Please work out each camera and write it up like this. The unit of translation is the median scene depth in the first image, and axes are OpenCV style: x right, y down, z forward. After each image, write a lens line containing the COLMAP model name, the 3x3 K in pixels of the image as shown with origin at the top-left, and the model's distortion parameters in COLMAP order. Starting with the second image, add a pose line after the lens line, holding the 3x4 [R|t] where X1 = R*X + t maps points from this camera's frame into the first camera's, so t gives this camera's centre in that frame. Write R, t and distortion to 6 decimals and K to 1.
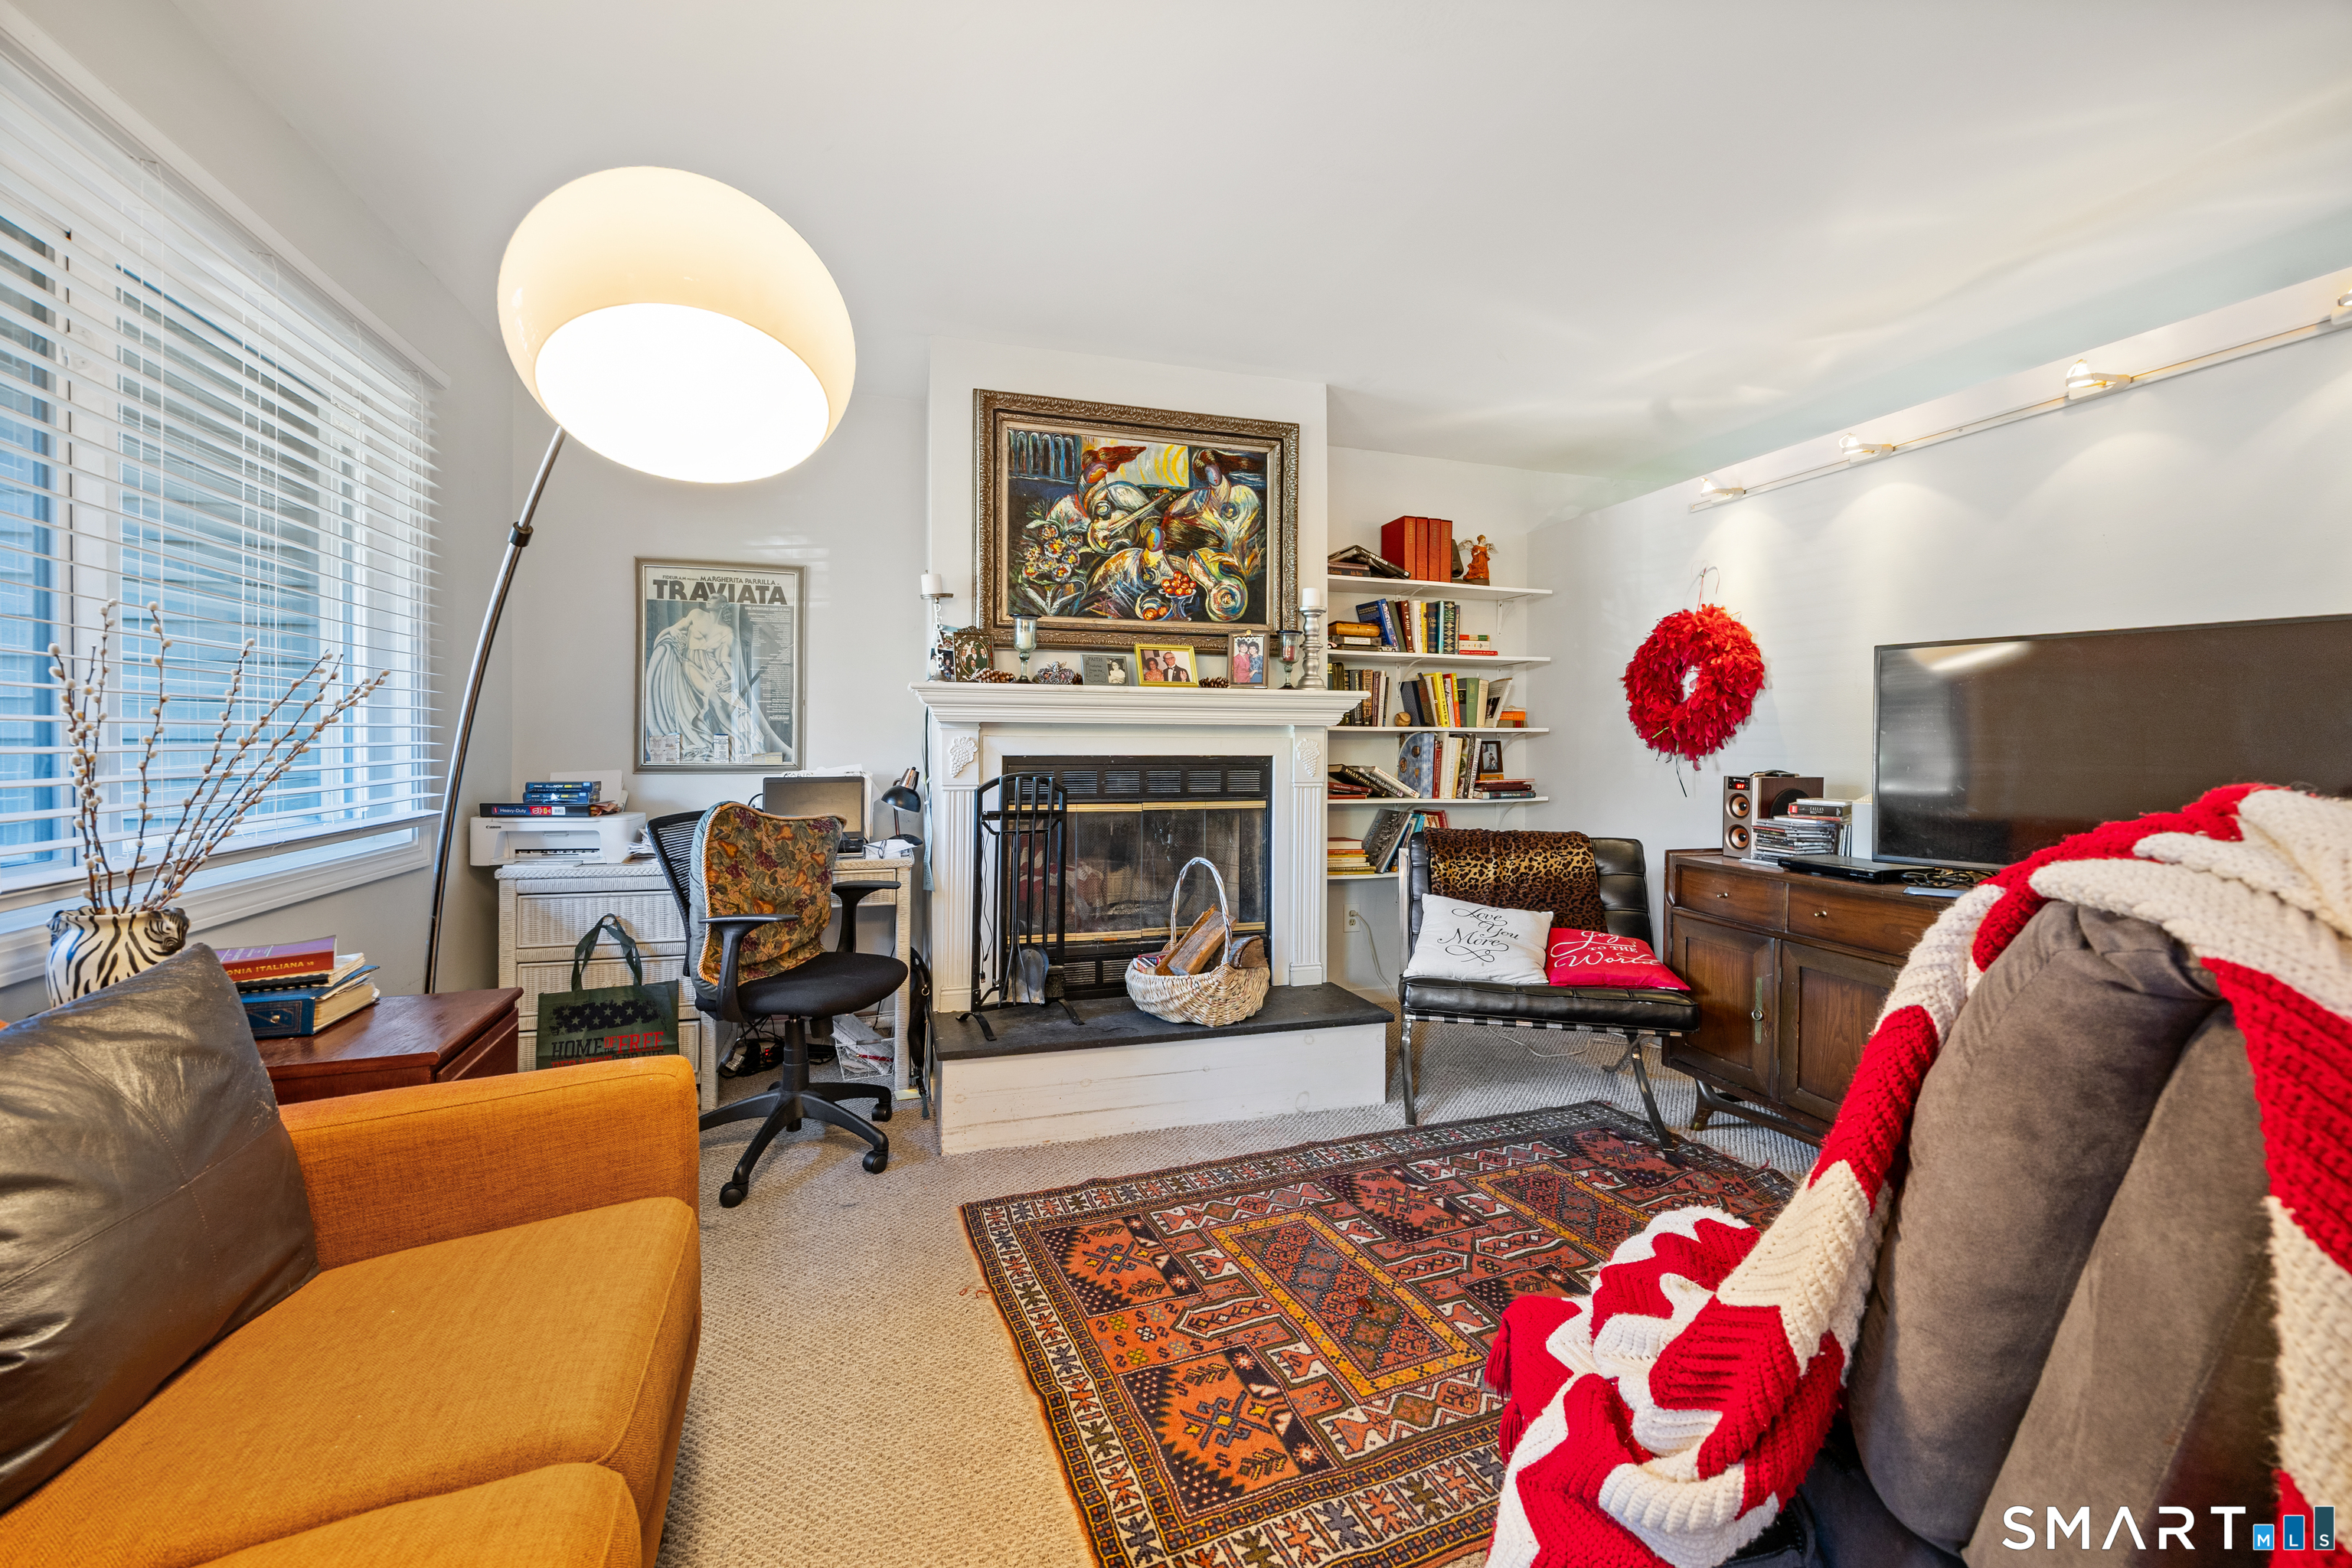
lens RADIAL K [[963.5, 0, 1142.9], [0, 963.5, 748.5], [0, 0, 1]] dist [0.002749, -0.000060]
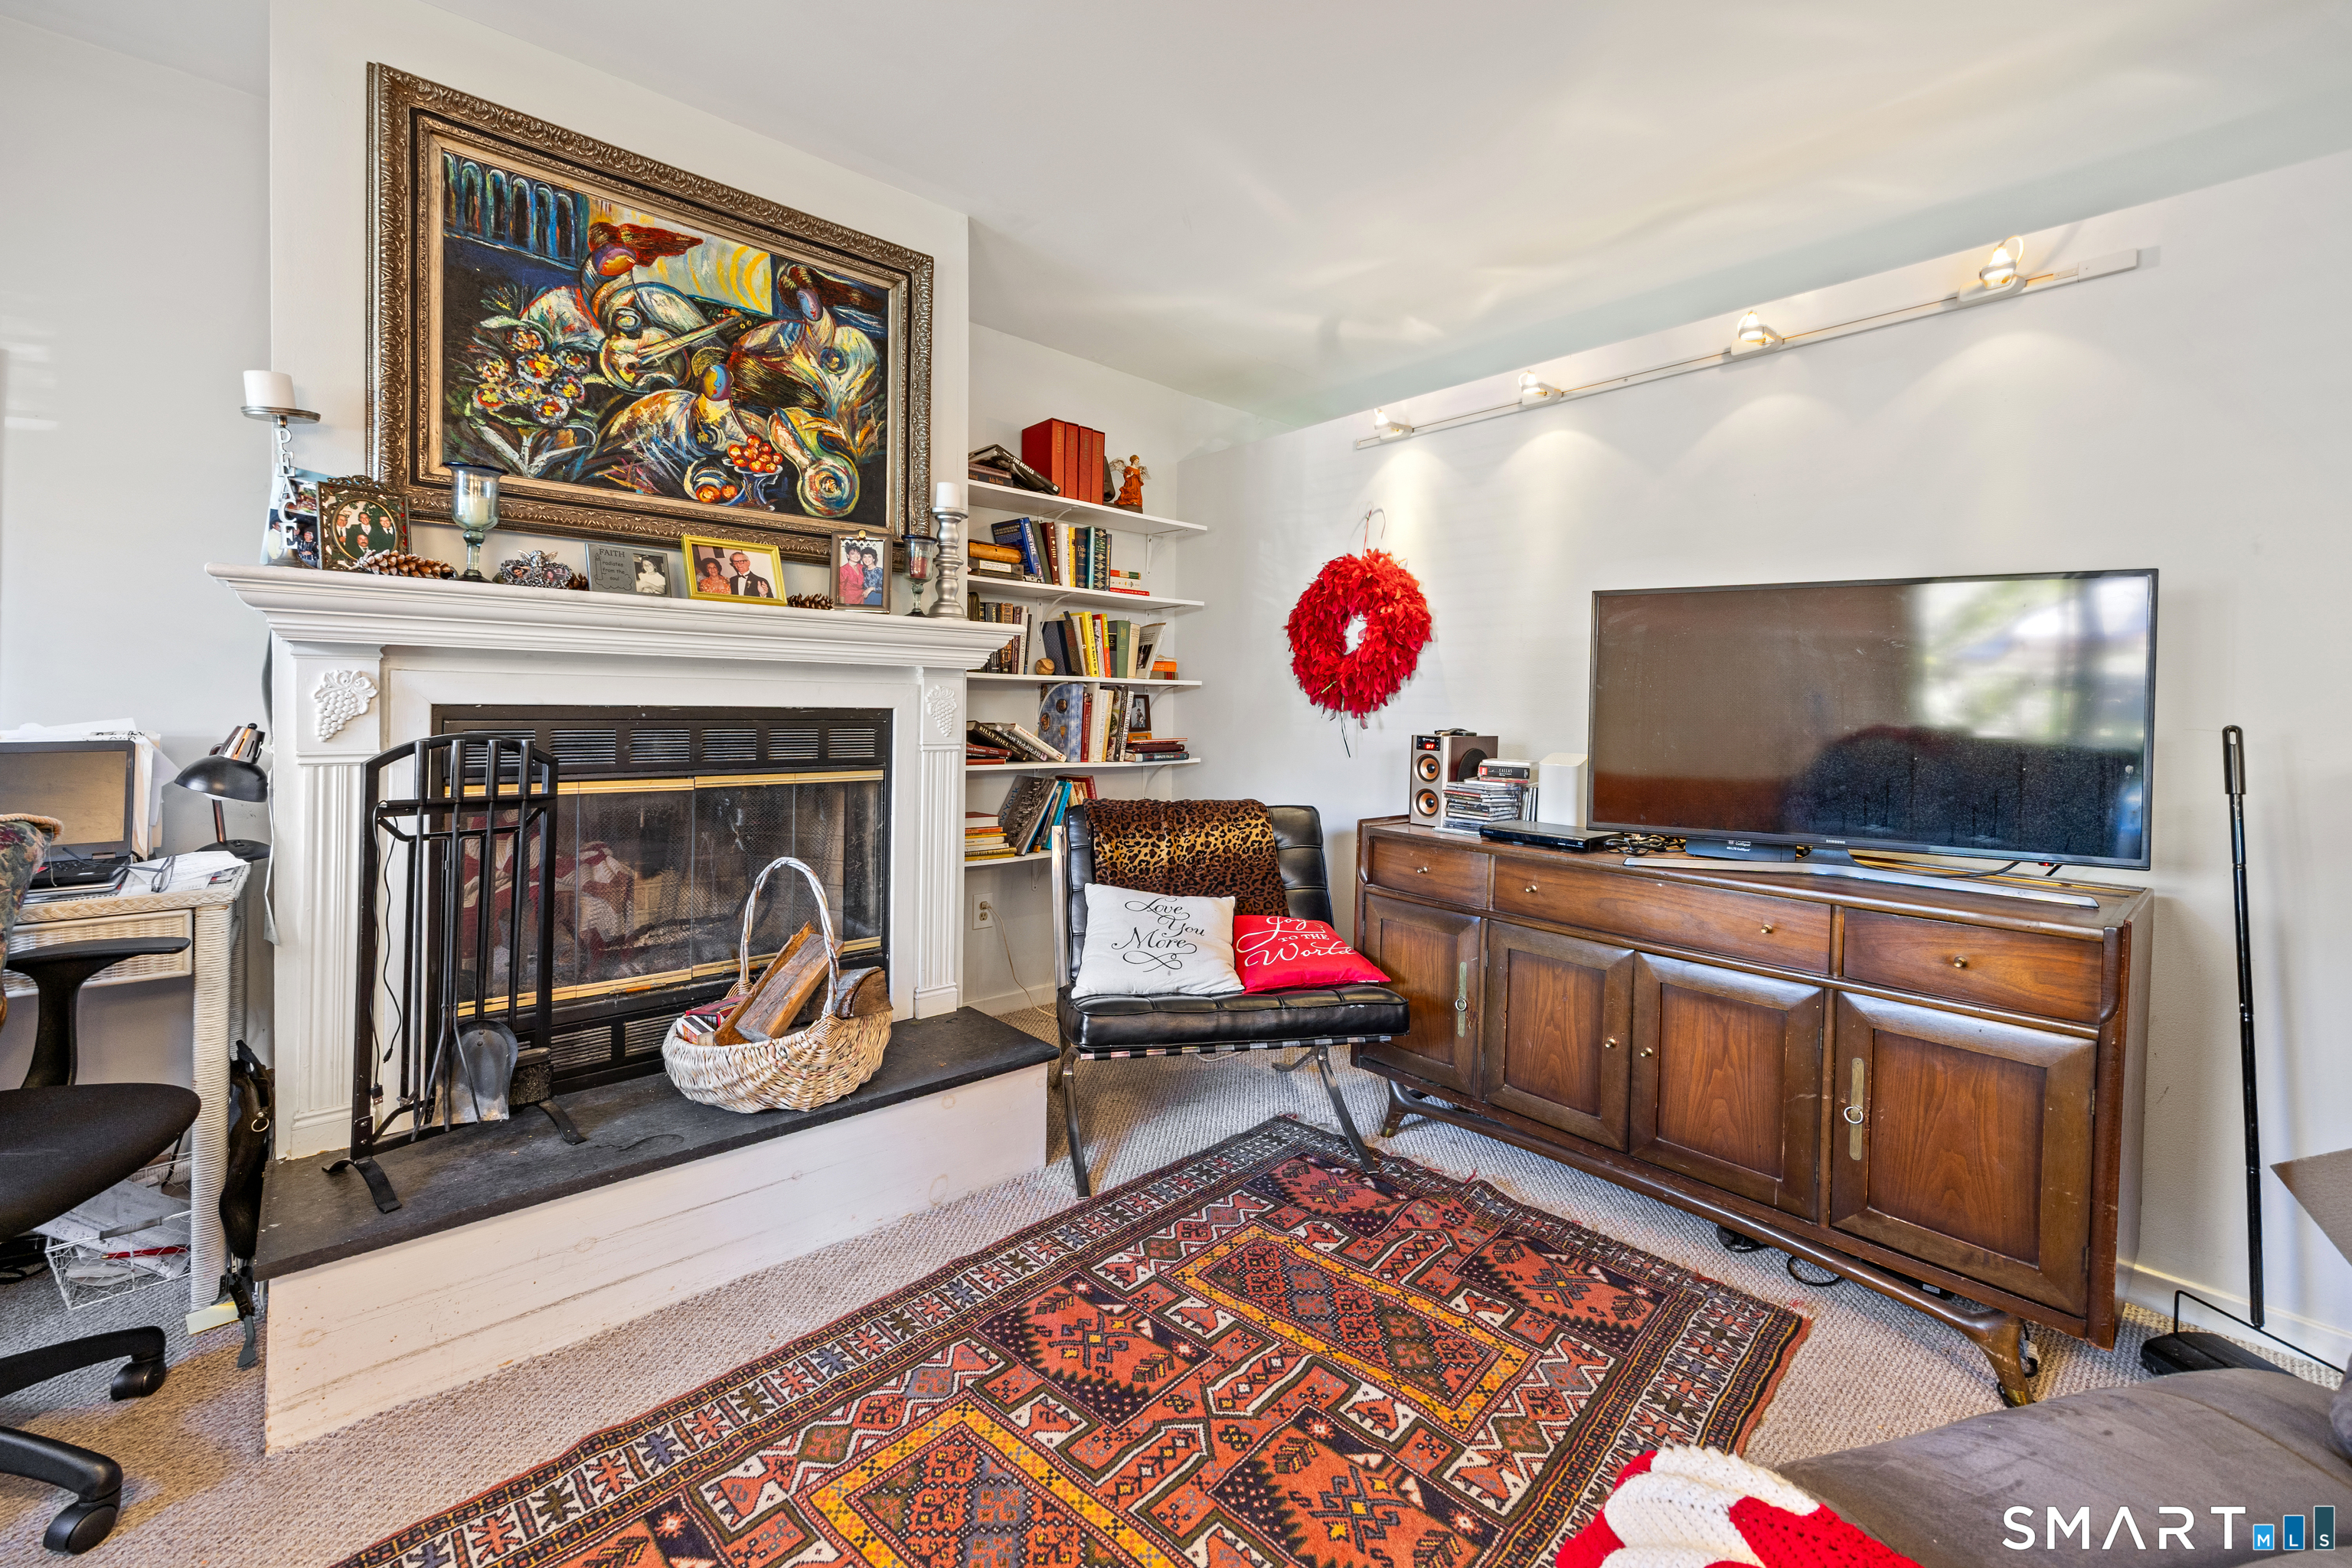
lens RADIAL K [[979.0, 0, 1165.9], [0, 979.0, 717.7], [0, 0, 1]] dist [0.004379, 0.000209]
pose [[0.904067, 0.004583, 0.427365, 0.004658], [-0.009994, 0.999896, 0.010419, 0.004948], [-0.427273, -0.013690, 0.904019, 0.261433]]
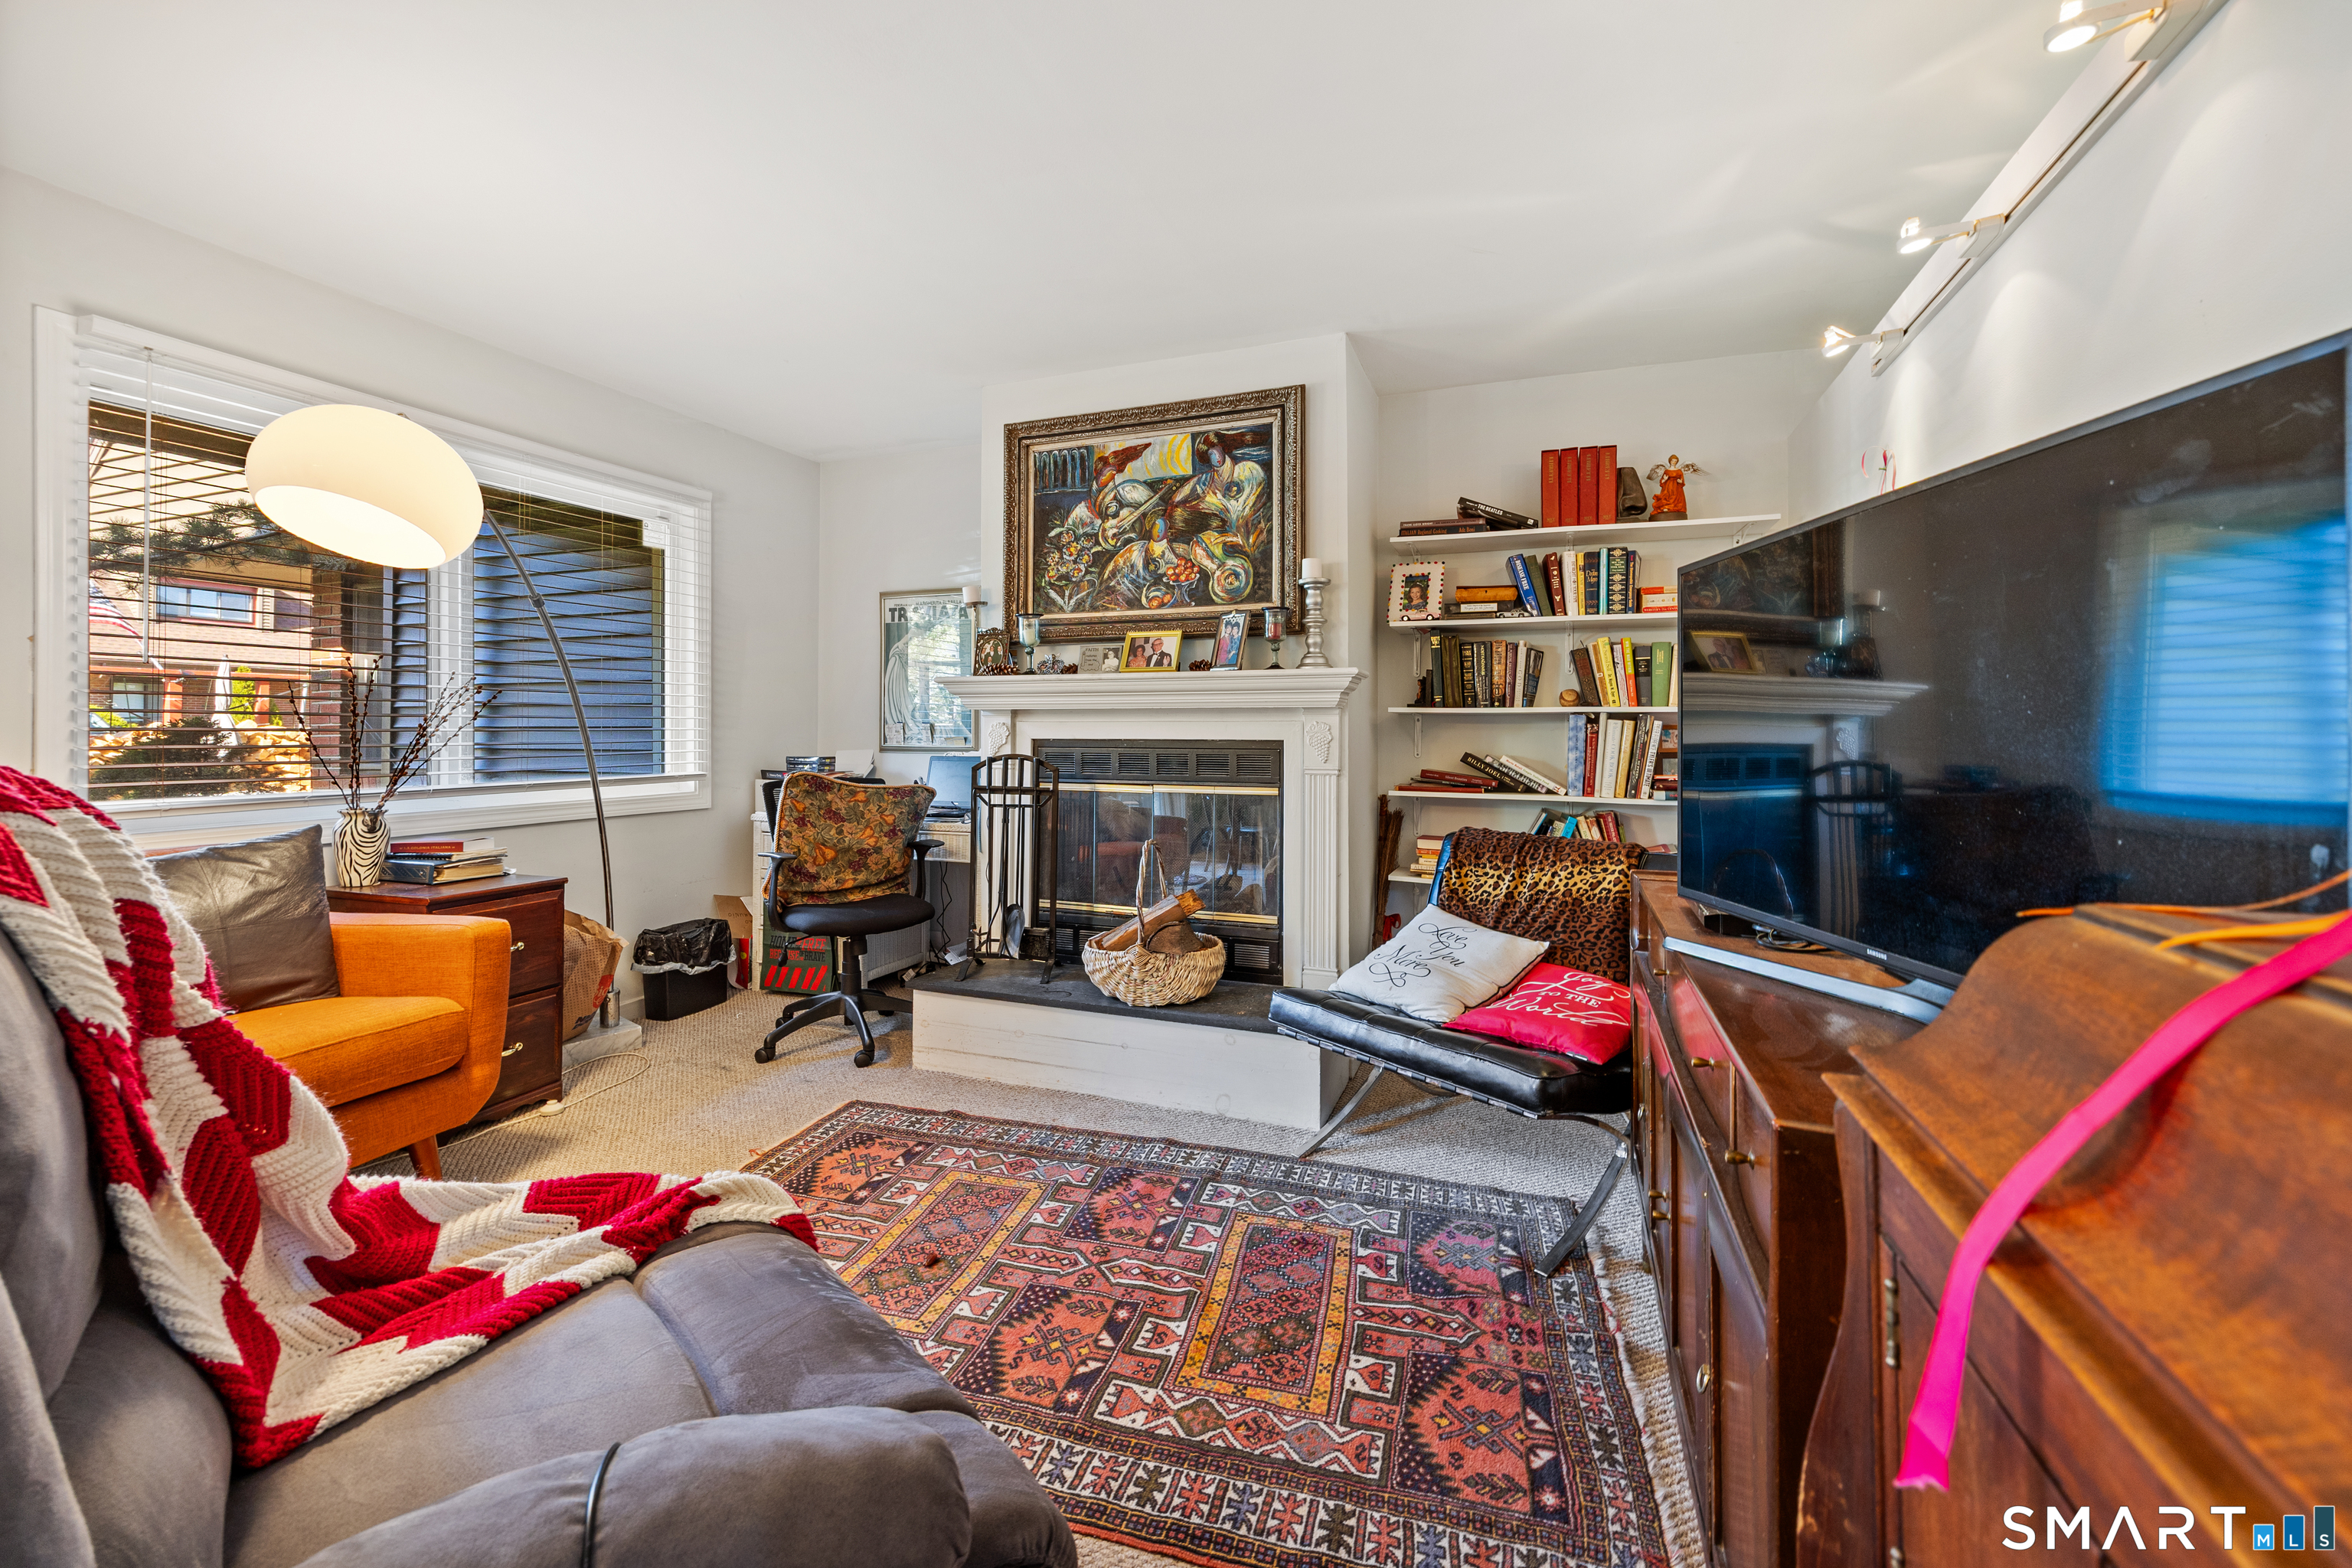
lens RADIAL K [[961.8, 0, 1170.0], [0, 961.8, 722.5], [0, 0, 1]] dist [-0.000876, -0.000279]
pose [[0.786735, -0.008299, -0.617235, 0.683626], [-0.002902, 0.999849, -0.017143, 0.007032], [0.617284, 0.015278, 0.786592, 0.208914]]
